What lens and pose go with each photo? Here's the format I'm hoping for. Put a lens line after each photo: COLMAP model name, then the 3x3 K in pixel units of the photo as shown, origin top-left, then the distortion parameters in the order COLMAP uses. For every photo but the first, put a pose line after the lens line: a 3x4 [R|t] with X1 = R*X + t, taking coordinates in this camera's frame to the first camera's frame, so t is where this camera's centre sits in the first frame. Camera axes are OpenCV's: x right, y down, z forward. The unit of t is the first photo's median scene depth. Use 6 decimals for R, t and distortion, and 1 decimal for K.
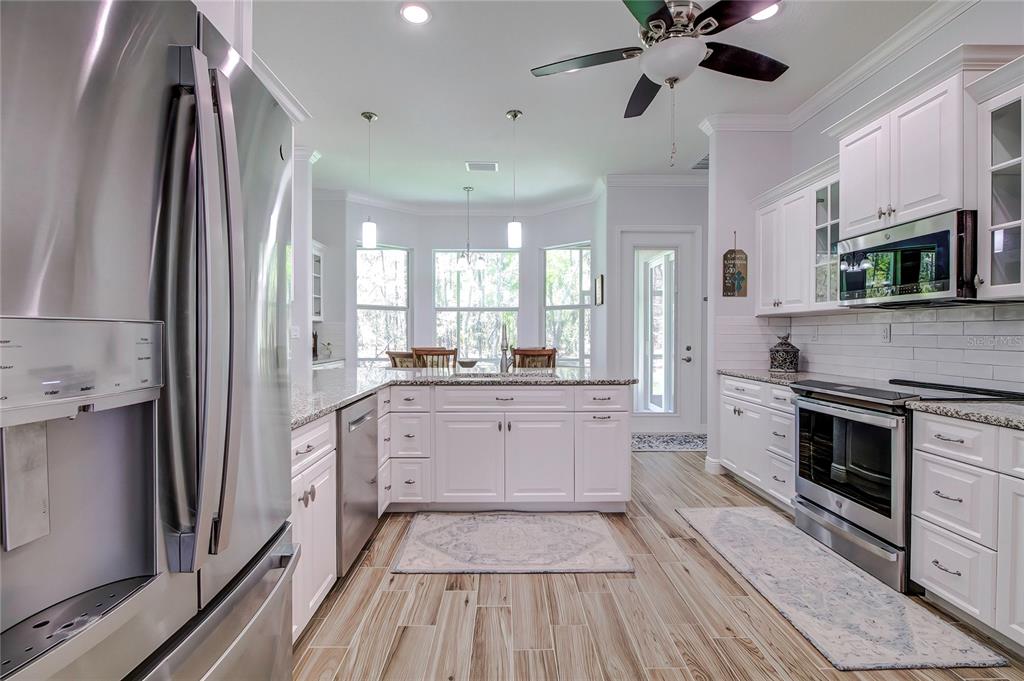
lens RADIAL K [[463.4, 0, 504.9], [0, 463.4, 336.6], [0, 0, 1]] dist [-0.013068, 0.000501]
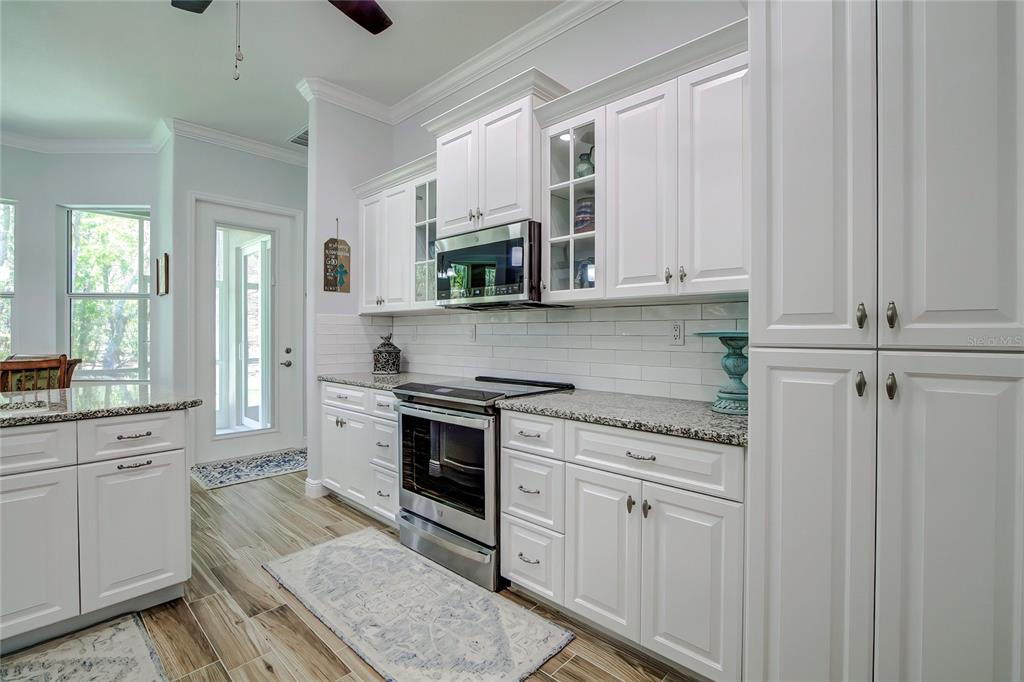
lens RADIAL K [[463.4, 0, 504.9], [0, 463.4, 337.1], [0, 0, 1]] dist [-0.013068, 0.000501]
pose [[0.700108, -0.005456, 0.714016, 0.117474], [0.004843, 0.999984, 0.002893, -0.001292], [-0.714021, 0.001432, 0.700123, 0.196486]]
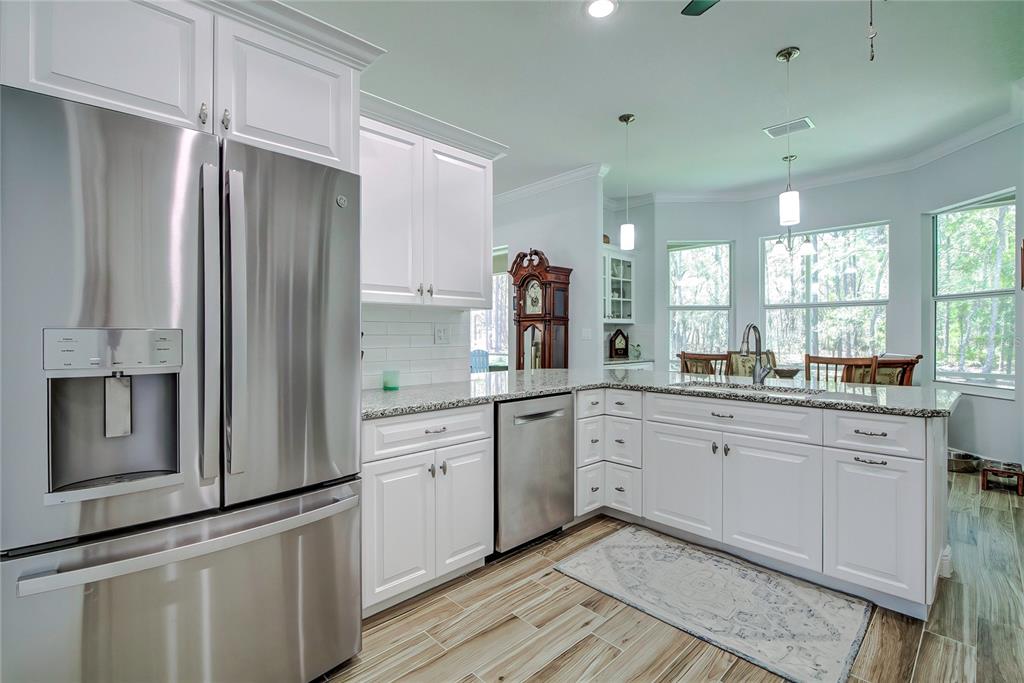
lens RADIAL K [[466.8, 0, 522.7], [0, 466.8, 335.8], [0, 0, 1]] dist [-0.005254, -0.000071]
pose [[0.691959, 0.001025, -0.721937, 0.351941], [-0.005313, 0.999979, -0.003672, -0.001256], [0.721918, 0.006376, 0.691950, 0.176758]]
